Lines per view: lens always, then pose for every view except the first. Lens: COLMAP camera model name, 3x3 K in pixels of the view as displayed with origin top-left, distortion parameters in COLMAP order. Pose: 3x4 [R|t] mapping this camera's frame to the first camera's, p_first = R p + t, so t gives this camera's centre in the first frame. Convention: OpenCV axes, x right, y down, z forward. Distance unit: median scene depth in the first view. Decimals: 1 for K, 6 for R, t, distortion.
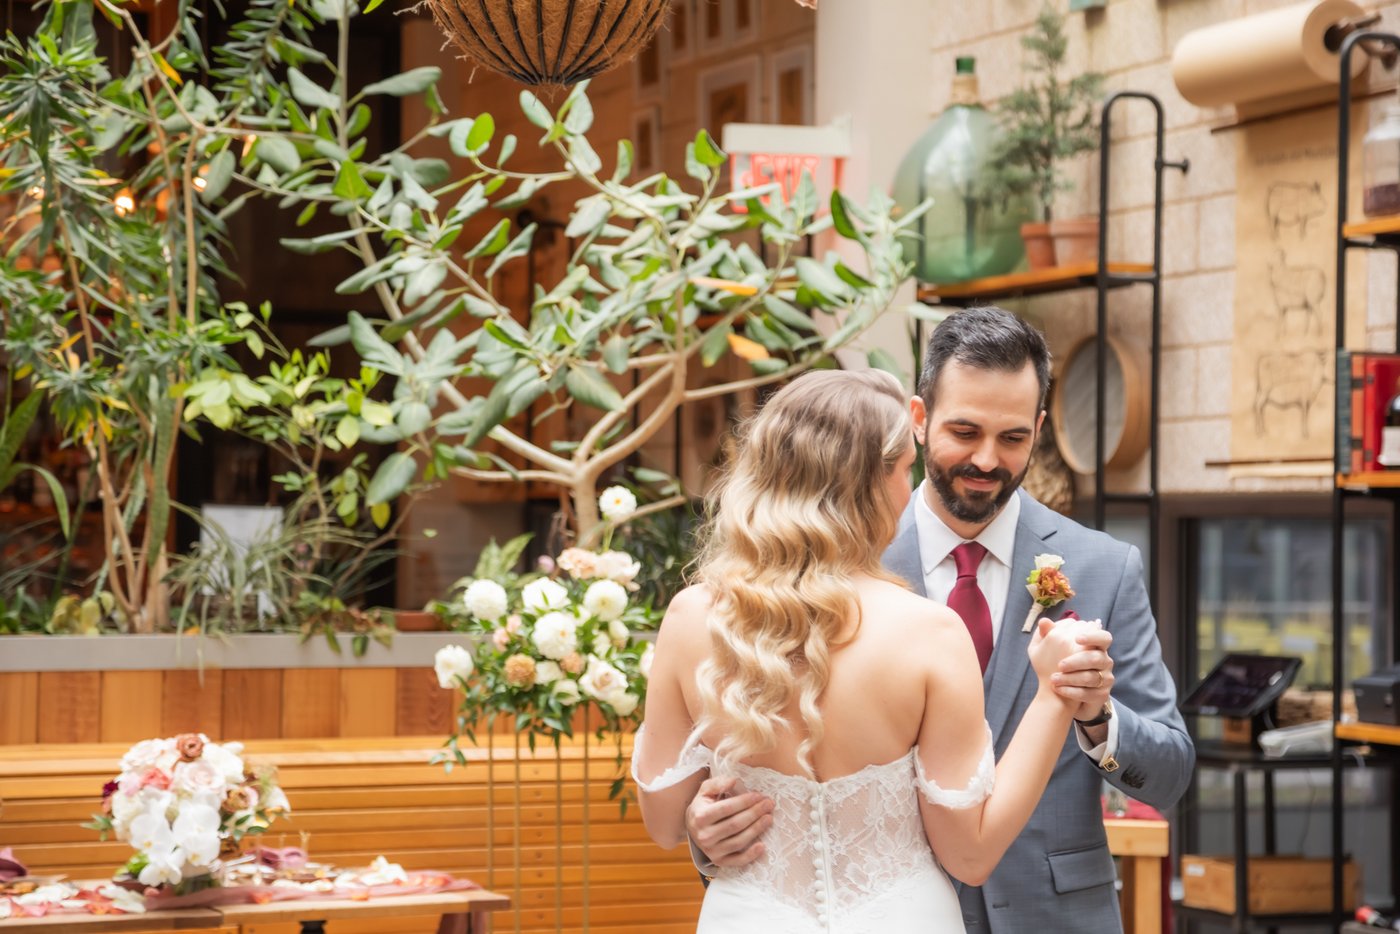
lens RADIAL K [[3610.2, 0, 700.0], [0, 3610.2, 467.0], [0, 0, 1]] dist [0.631692, -0.472210]
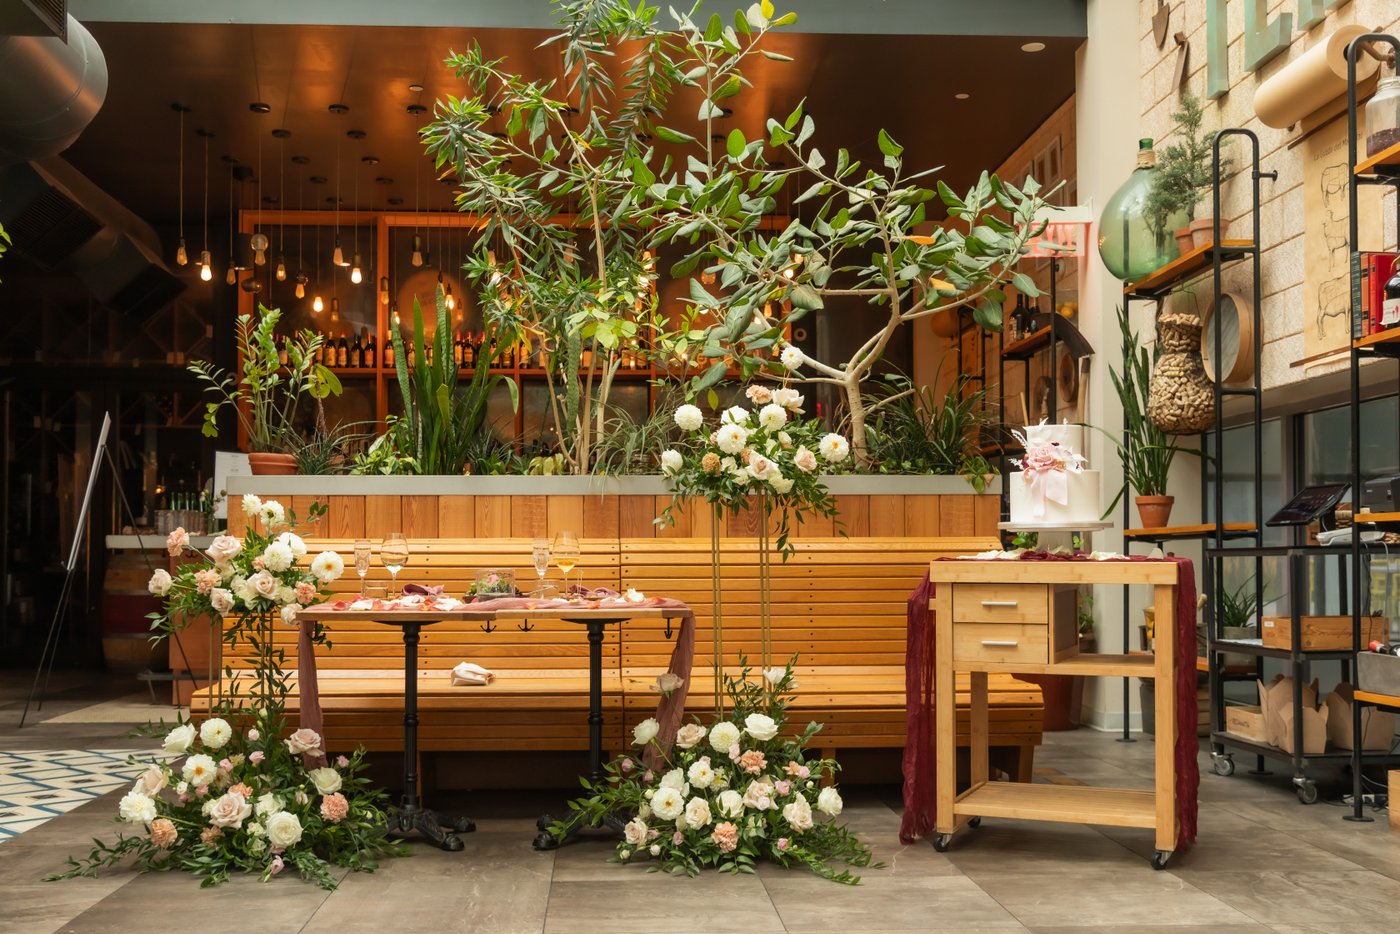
lens RADIAL K [[1476.3, 0, 698.3], [0, 1476.3, 543.0], [0, 0, 1]] dist [0.014915, 0.004924]
pose [[0.932164, -0.020824, -0.361437, 0.142677], [0.017622, 0.999771, -0.012154, 0.083416], [0.361607, 0.004960, 0.932317, 0.373025]]
